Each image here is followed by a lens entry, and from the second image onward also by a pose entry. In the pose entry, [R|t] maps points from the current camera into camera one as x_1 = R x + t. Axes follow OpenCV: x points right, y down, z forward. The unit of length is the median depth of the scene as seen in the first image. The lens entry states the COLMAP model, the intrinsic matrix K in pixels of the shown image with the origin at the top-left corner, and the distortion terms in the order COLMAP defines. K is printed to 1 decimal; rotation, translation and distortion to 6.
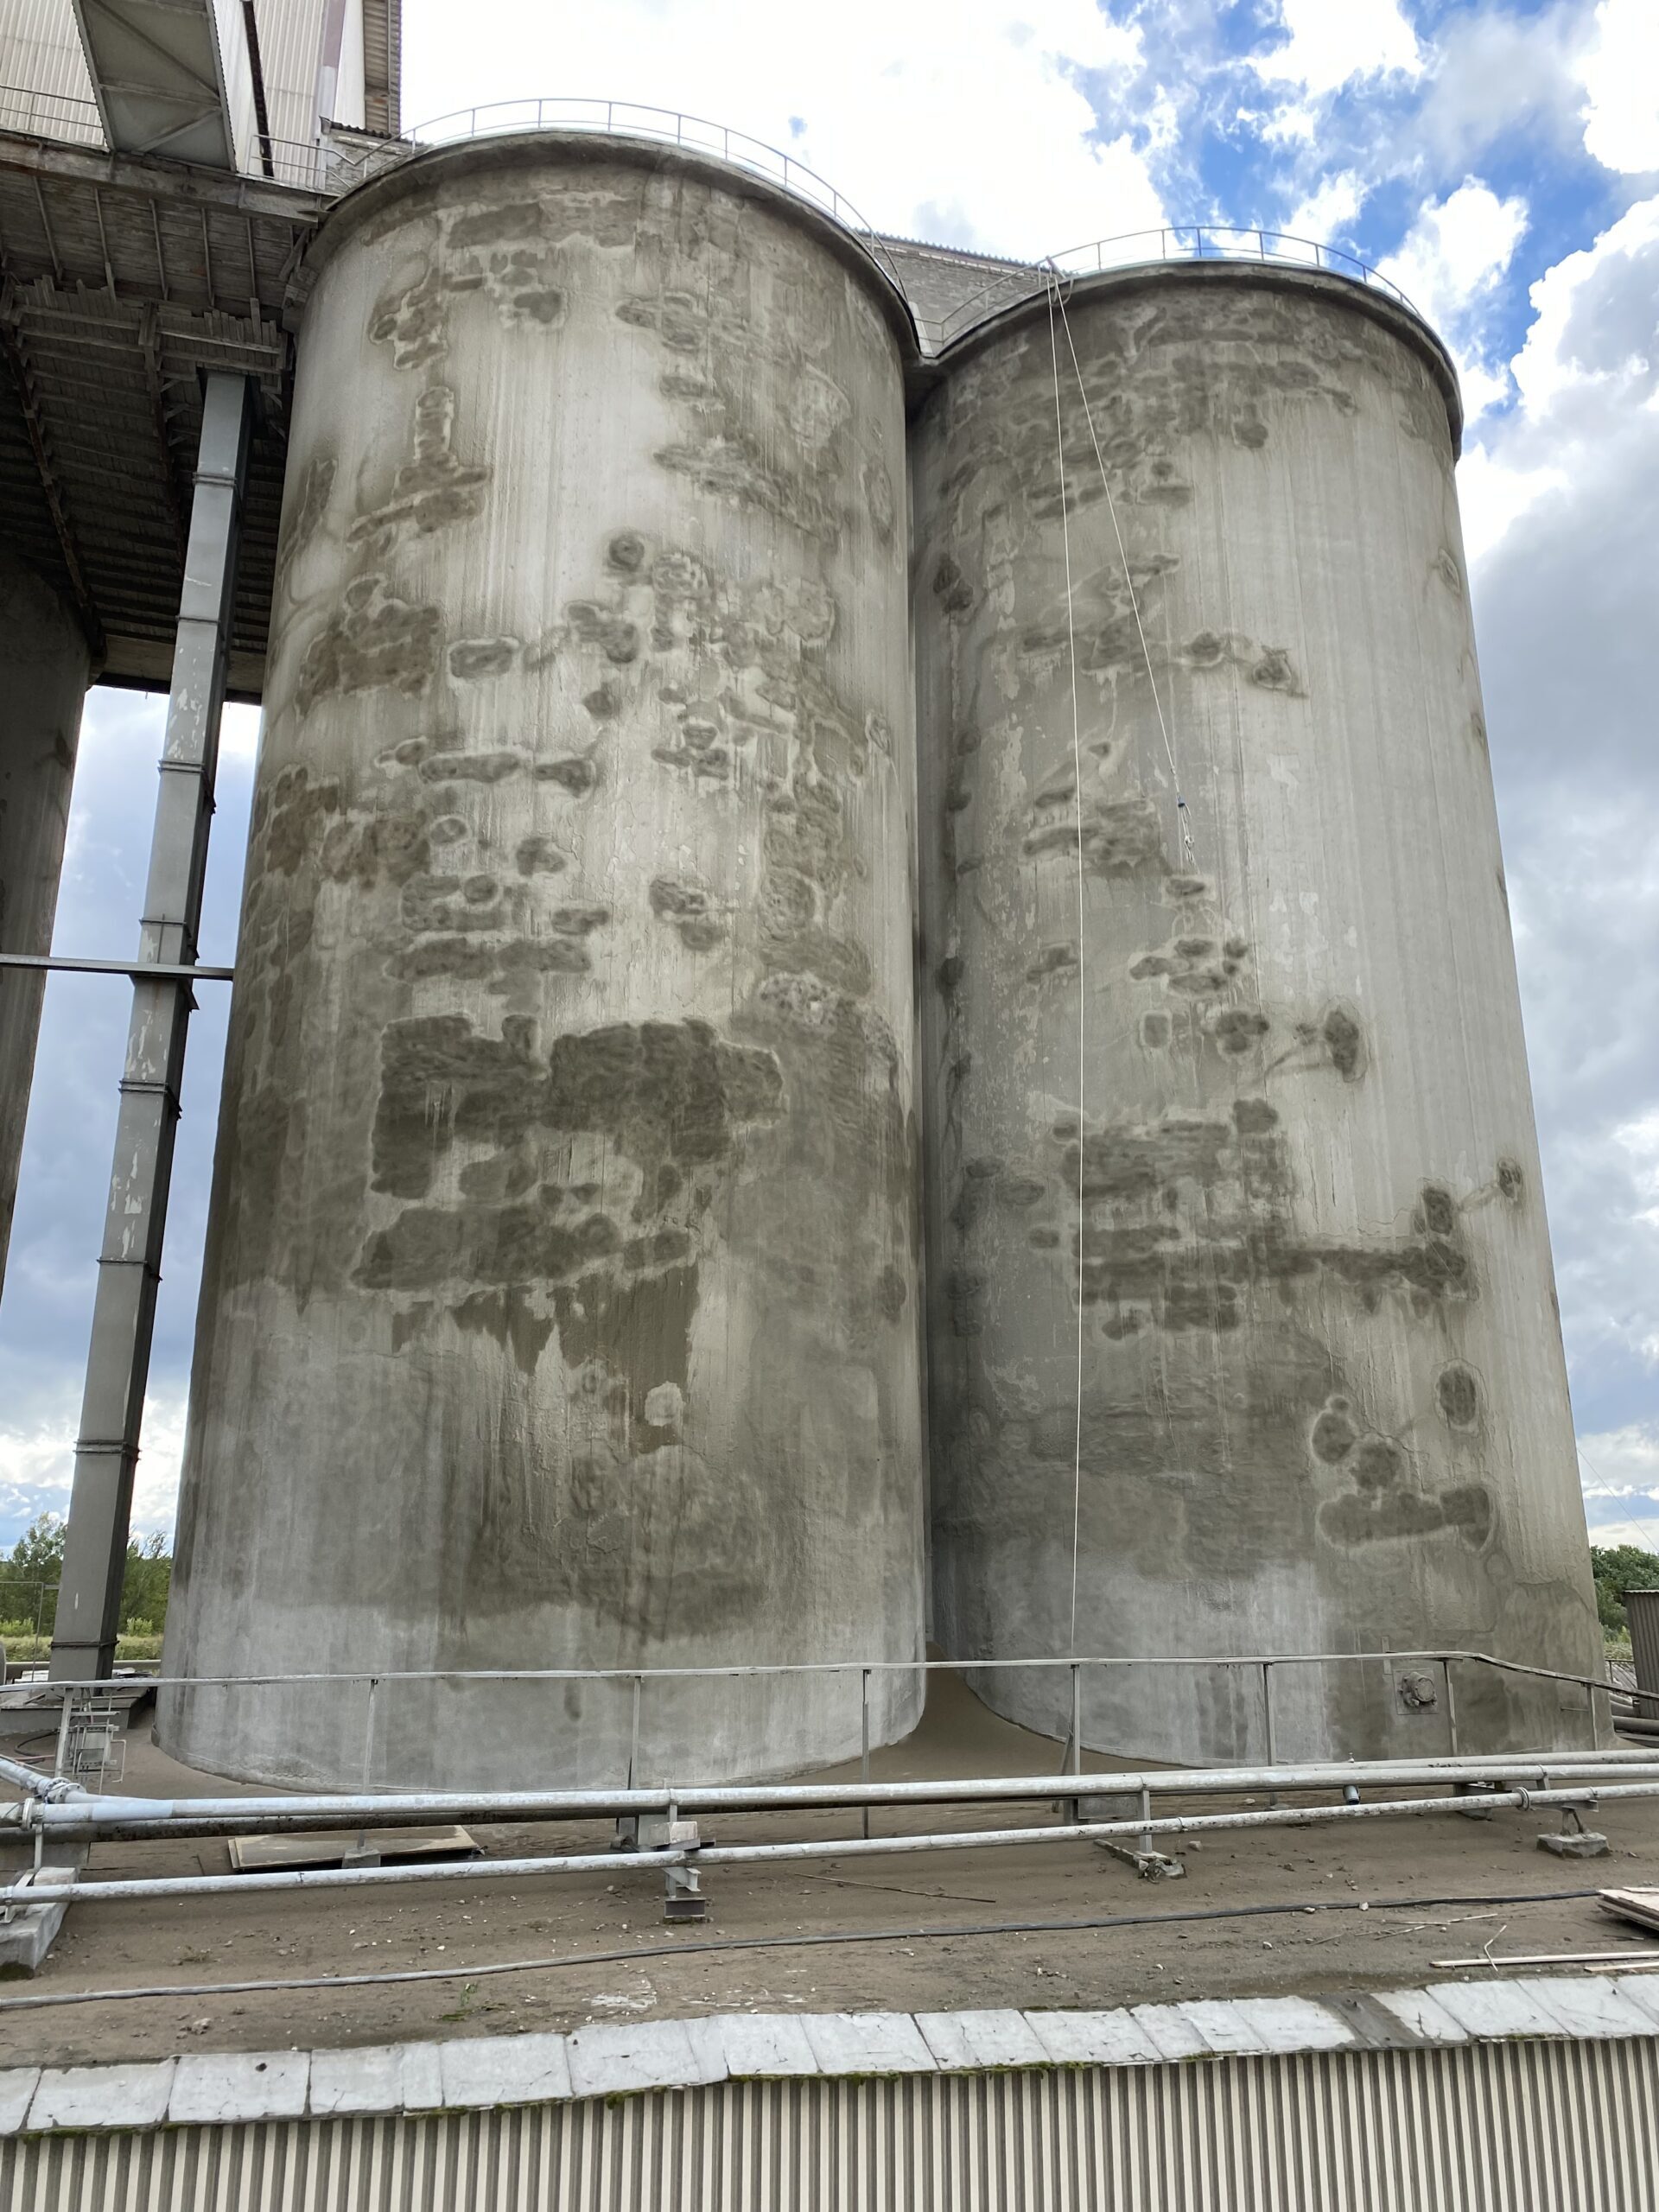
lens RADIAL K [[1672.4, 0, 818.7], [0, 1672.4, 1101.5], [0, 0, 1]] dist [0.053489, -0.084737]
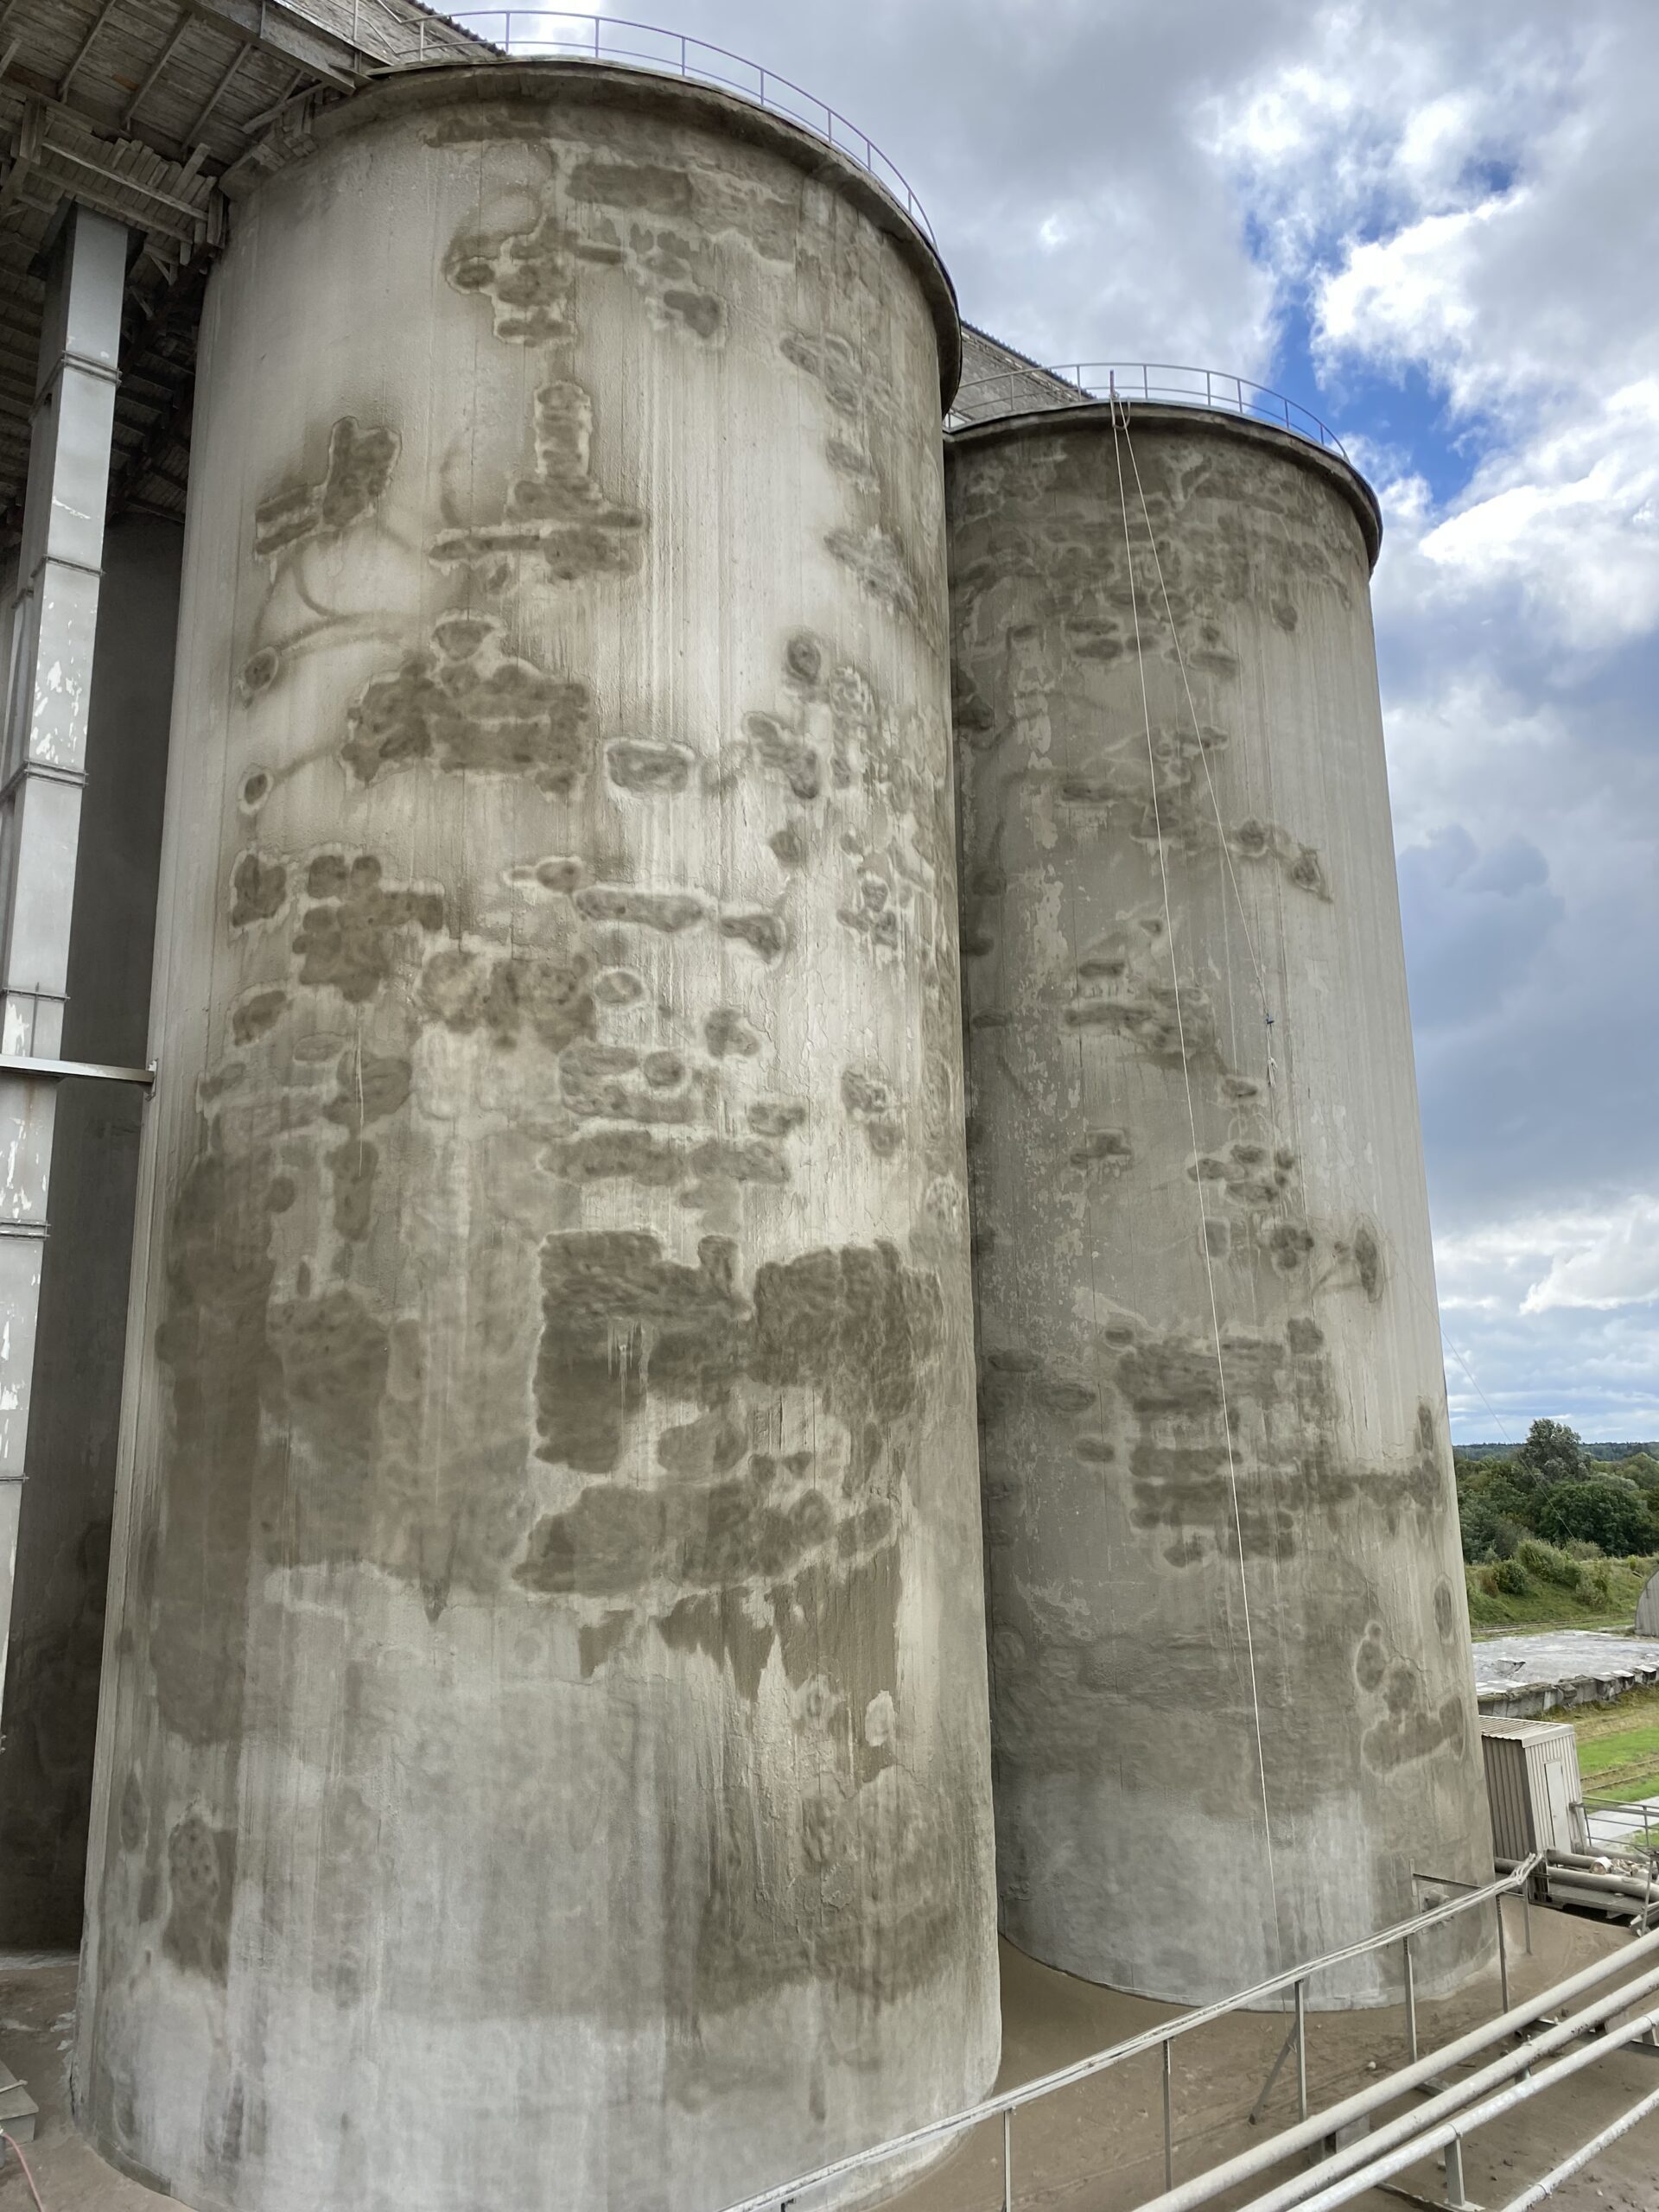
lens RADIAL K [[1672.4, 0, 708.3], [0, 1672.4, 1062.1], [0, 0, 1]] dist [0.053489, -0.084737]
pose [[0.903425, 0.077232, 0.421732, -0.495184], [-0.103885, 0.993762, 0.040553, -0.156996], [-0.415969, -0.080448, 0.905813, 0.251654]]
